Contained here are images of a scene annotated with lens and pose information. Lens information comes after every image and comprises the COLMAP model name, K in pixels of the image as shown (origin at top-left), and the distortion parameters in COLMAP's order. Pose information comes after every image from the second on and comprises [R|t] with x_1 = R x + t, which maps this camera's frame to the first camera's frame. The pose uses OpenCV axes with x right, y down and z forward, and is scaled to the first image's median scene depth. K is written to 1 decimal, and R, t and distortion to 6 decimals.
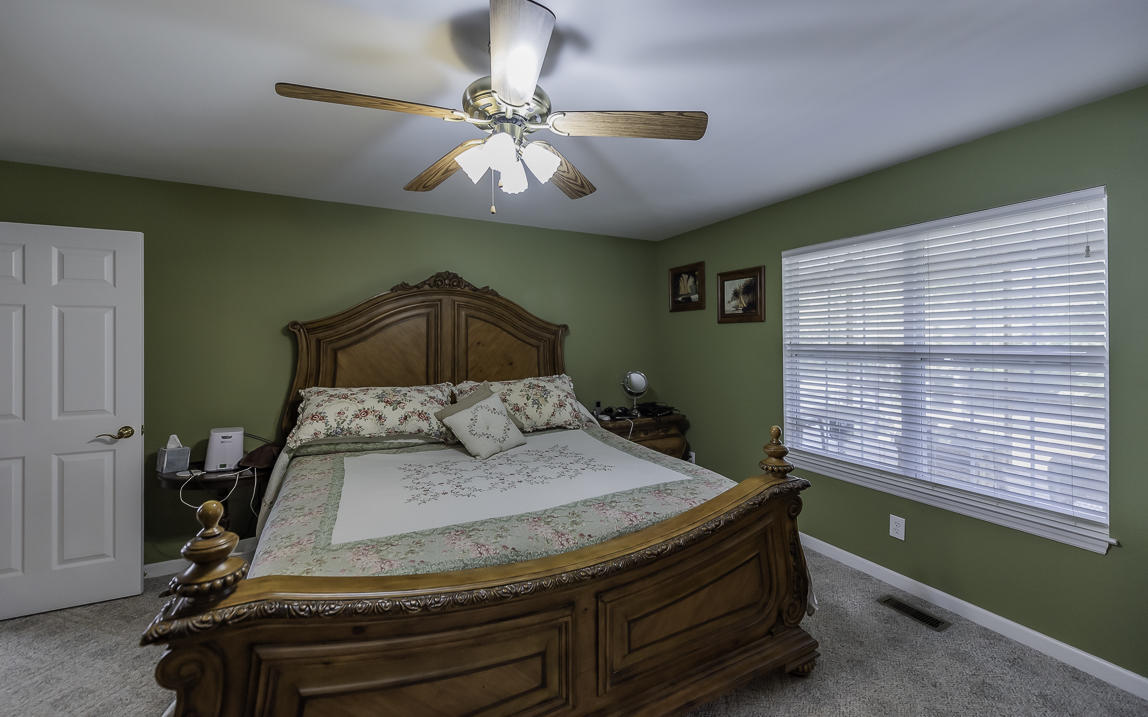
lens RADIAL K [[455.0, 0, 587.2], [0, 455.0, 335.7], [0, 0, 1]] dist [0.000335, -0.000084]
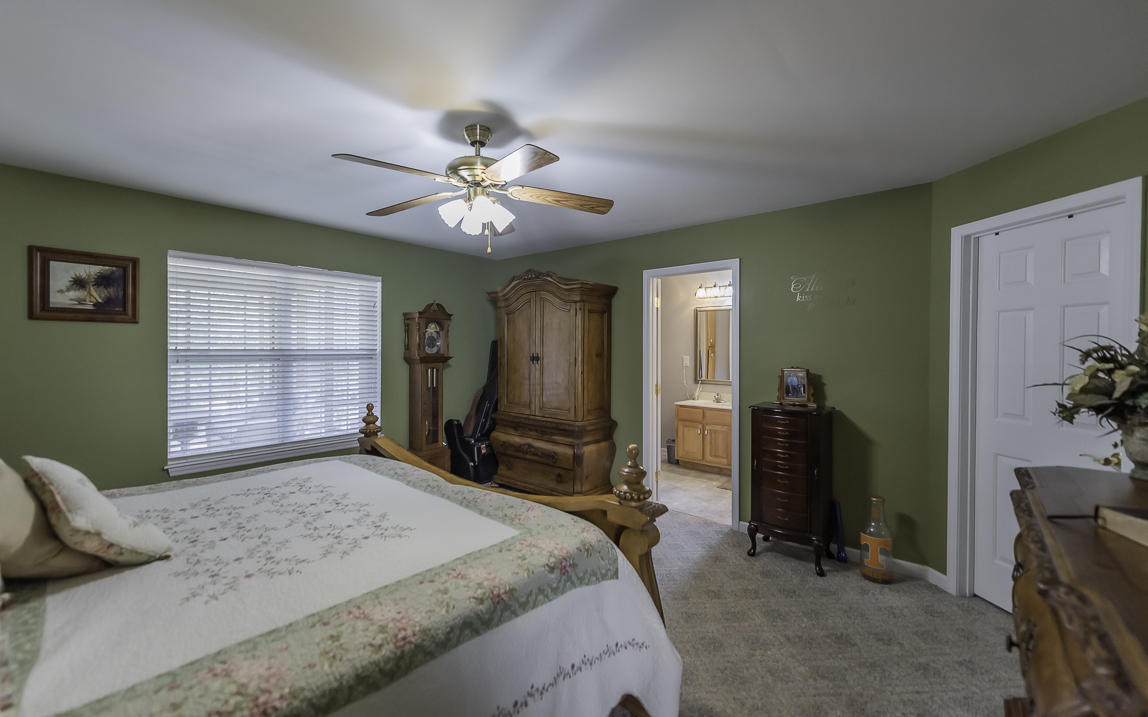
lens RADIAL K [[461.4, 0, 549.4], [0, 461.4, 357.2], [0, 0, 1]] dist [0.000908, 0.000055]
pose [[-0.367191, -0.019861, 0.929933, -0.746312], [-0.011845, 0.999791, 0.016676, 0.009905], [-0.930070, -0.004892, -0.367350, 0.626052]]
